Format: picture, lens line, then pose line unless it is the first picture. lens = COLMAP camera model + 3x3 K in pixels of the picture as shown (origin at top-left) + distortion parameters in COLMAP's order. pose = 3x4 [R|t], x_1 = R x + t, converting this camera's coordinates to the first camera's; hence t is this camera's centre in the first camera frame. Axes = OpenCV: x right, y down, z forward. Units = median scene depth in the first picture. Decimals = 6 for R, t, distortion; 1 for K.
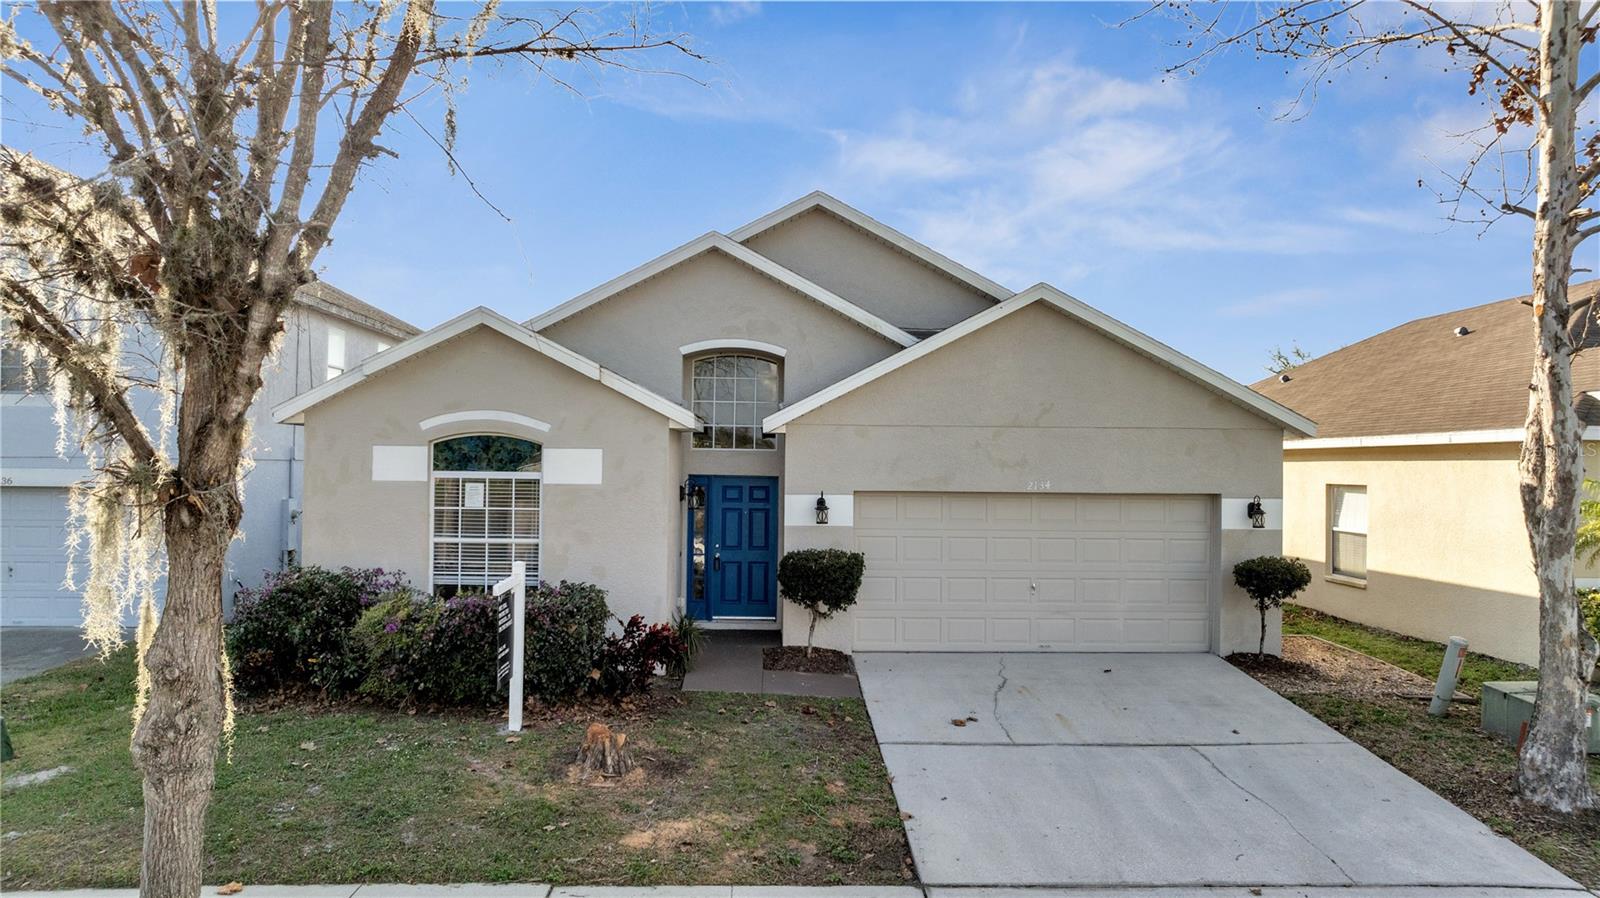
lens RADIAL K [[1128.1, 0, 806.3], [0, 1128.1, 443.1], [0, 0, 1]] dist [-0.052042, 0.080359]
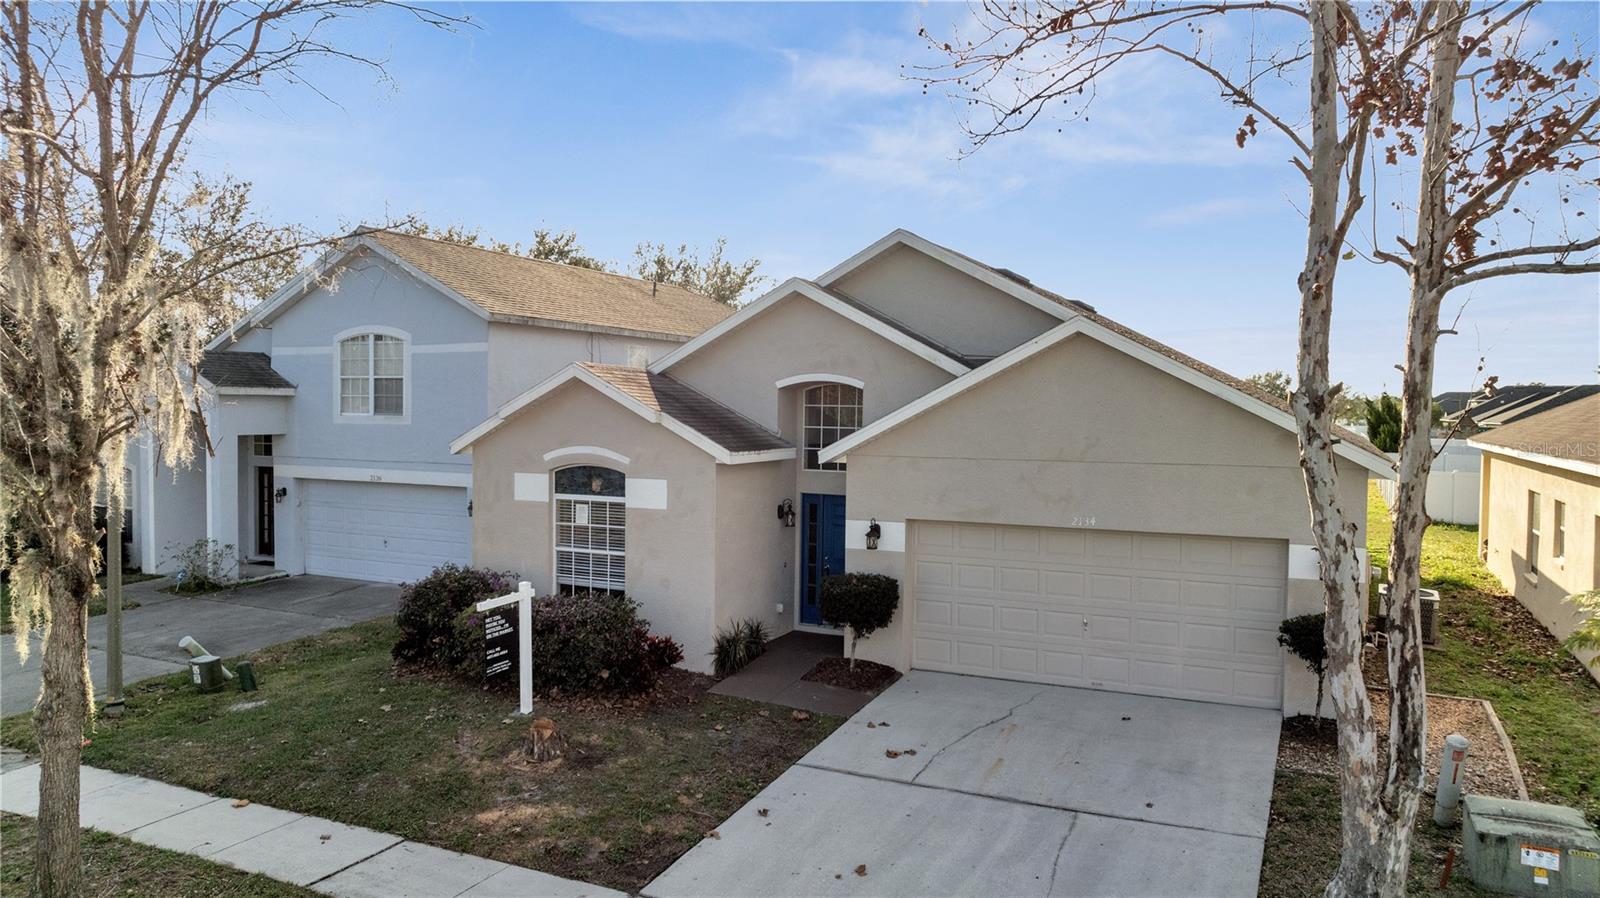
lens RADIAL K [[1123.4, 0, 803.1], [0, 1123.4, 447.2], [0, 0, 1]] dist [-0.020388, 0.006997]
pose [[0.886018, 0.014354, -0.463429, 0.453698], [0.009161, 0.998784, 0.048452, -0.078417], [0.463561, -0.047175, 0.884809, 0.025365]]
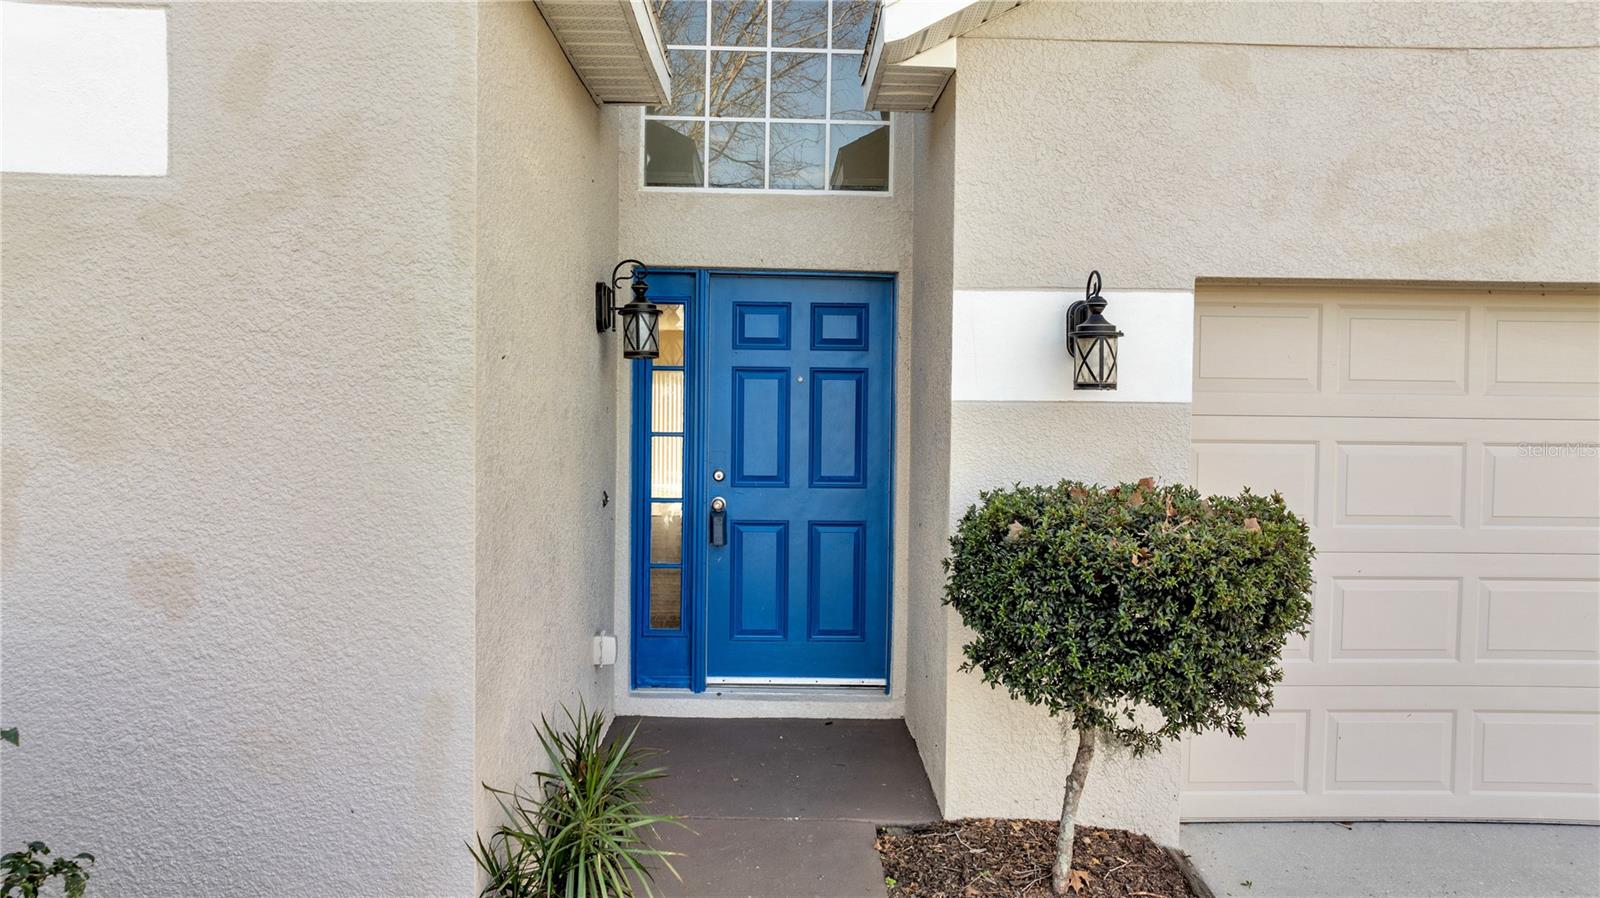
lens RADIAL K [[1123.4, 0, 803.1], [0, 1123.4, 447.2], [0, 0, 1]] dist [-0.020388, 0.006997]
pose [[0.999879, -0.001082, -0.015502, -0.053198], [0.001917, 0.998540, 0.053984, 0.070998], [0.015421, -0.054007, 0.998421, 0.729736]]
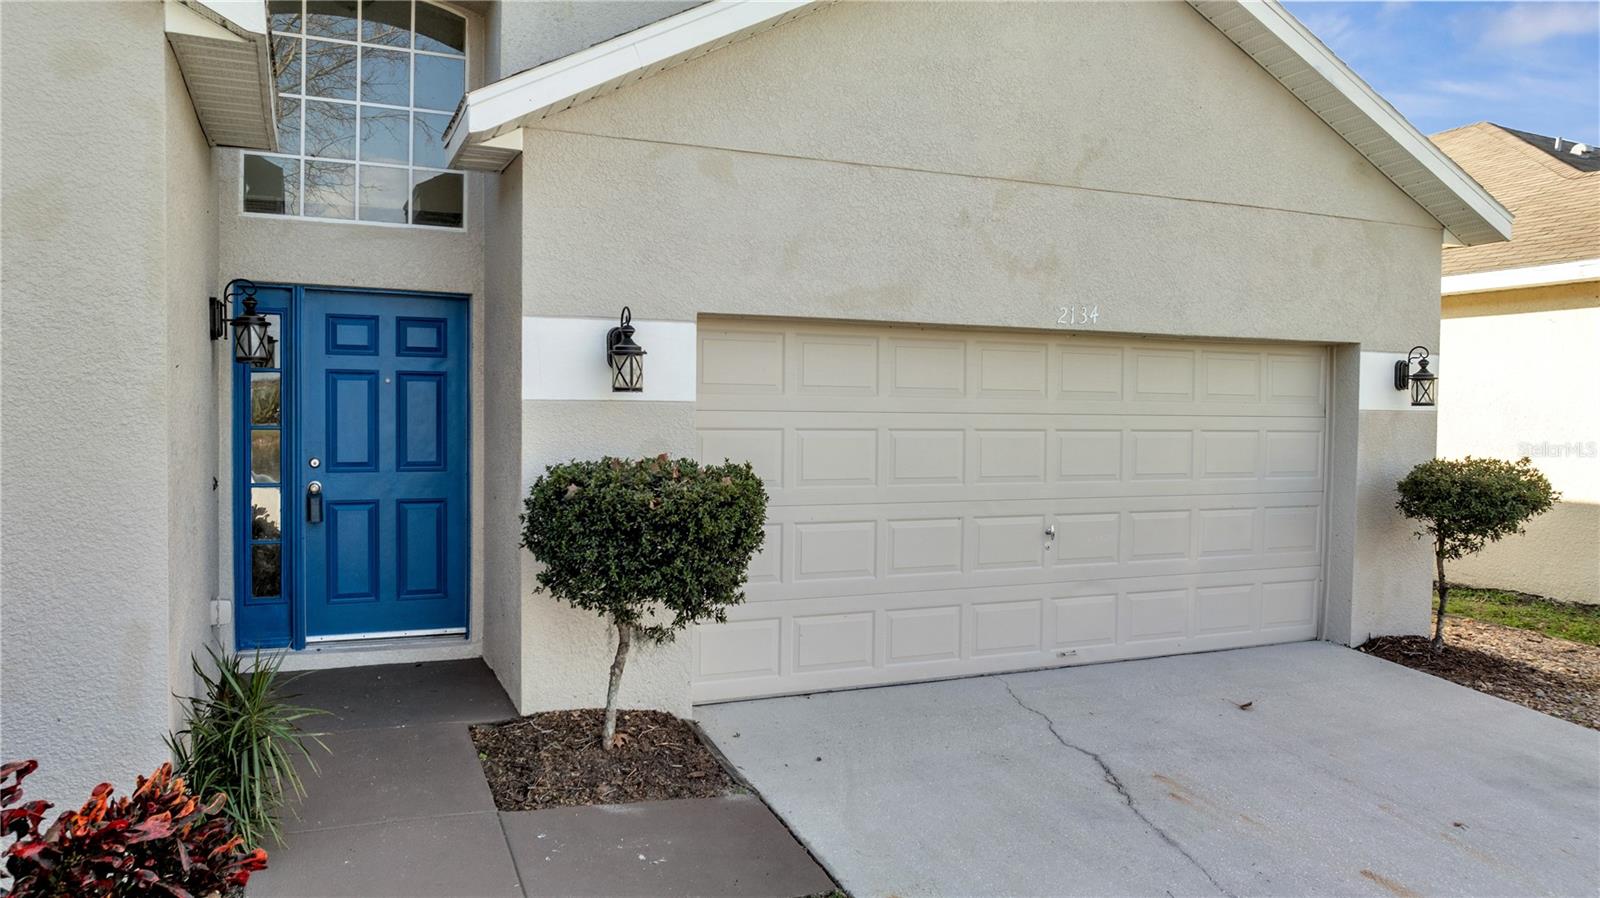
lens RADIAL K [[1123.1, 0, 805.5], [0, 1123.1, 446.7], [0, 0, 1]] dist [-0.009976, -0.008692]
pose [[0.927892, -0.014643, 0.372562, -0.072697], [-0.006763, 0.998403, 0.056085, 0.068623], [-0.372788, -0.054560, 0.926311, 0.626917]]
